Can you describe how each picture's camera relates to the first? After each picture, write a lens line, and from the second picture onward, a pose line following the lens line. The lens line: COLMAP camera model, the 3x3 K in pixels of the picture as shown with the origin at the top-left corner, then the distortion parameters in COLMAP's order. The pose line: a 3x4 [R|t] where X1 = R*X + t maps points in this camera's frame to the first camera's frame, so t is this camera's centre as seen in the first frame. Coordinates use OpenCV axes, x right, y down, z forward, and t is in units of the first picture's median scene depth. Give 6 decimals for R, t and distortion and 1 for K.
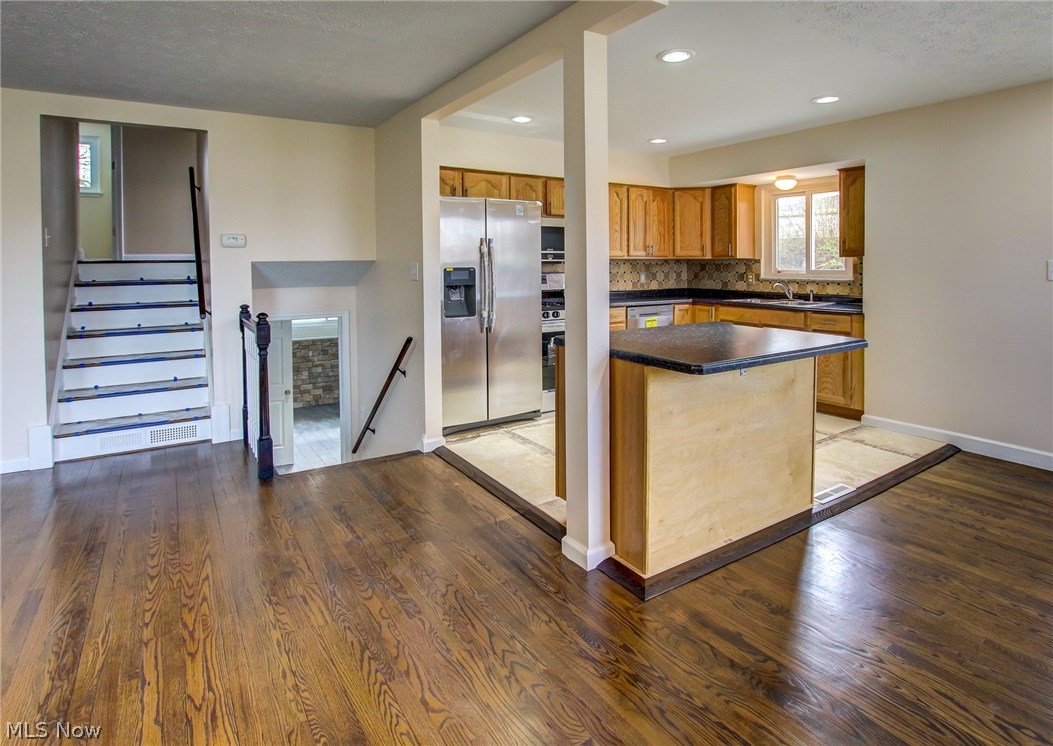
lens RADIAL K [[580.8, 0, 528.2], [0, 580.8, 268.6], [0, 0, 1]] dist [-0.025360, 0.000658]
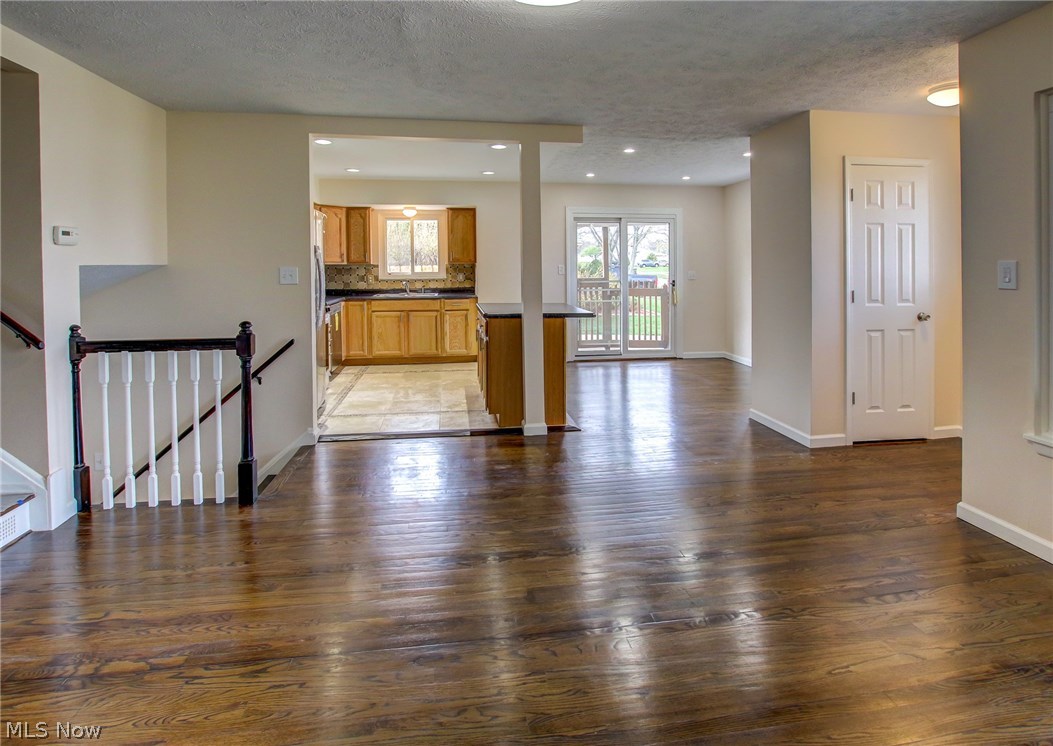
lens RADIAL K [[580.8, 0, 528.2], [0, 580.8, 268.6], [0, 0, 1]] dist [-0.025360, 0.000658]
pose [[0.389694, -0.002102, 0.920942, -0.752709], [0.014088, 0.999894, -0.003679, 0.002530], [-0.920837, 0.014408, 0.389682, 0.161117]]
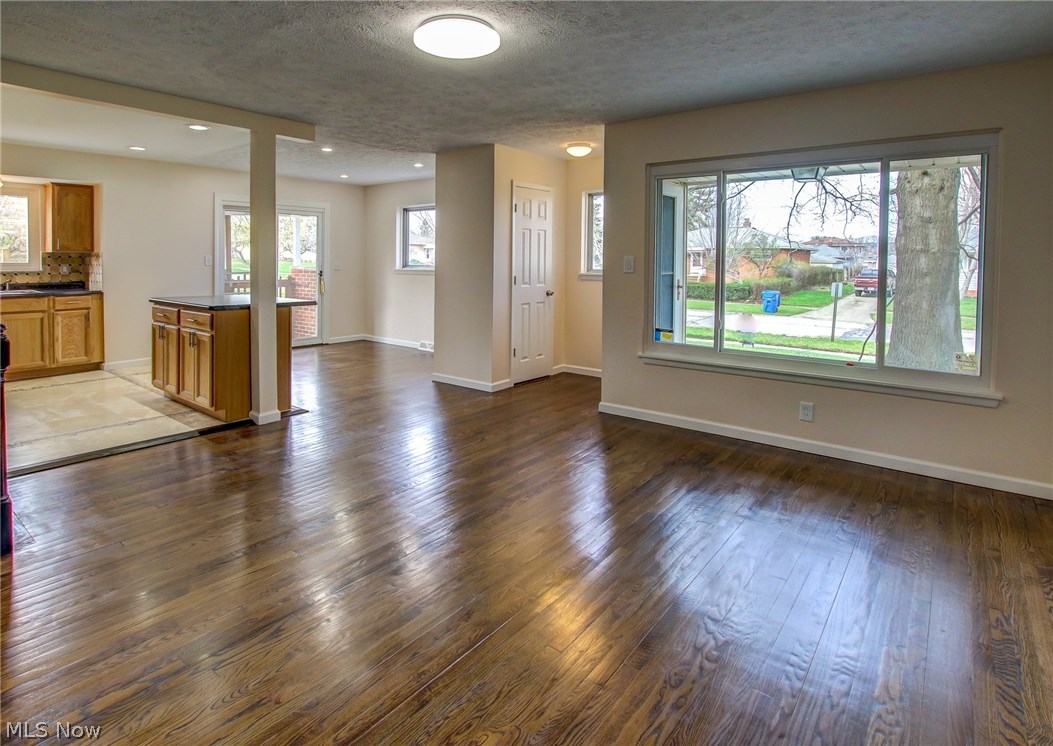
lens RADIAL K [[580.8, 0, 528.2], [0, 580.8, 268.6], [0, 0, 1]] dist [-0.025360, 0.000658]
pose [[-0.356842, -0.014087, 0.934059, -0.899715], [0.008357, 0.999798, 0.018271, 0.001845], [-0.934127, 0.014326, -0.356652, 0.424720]]
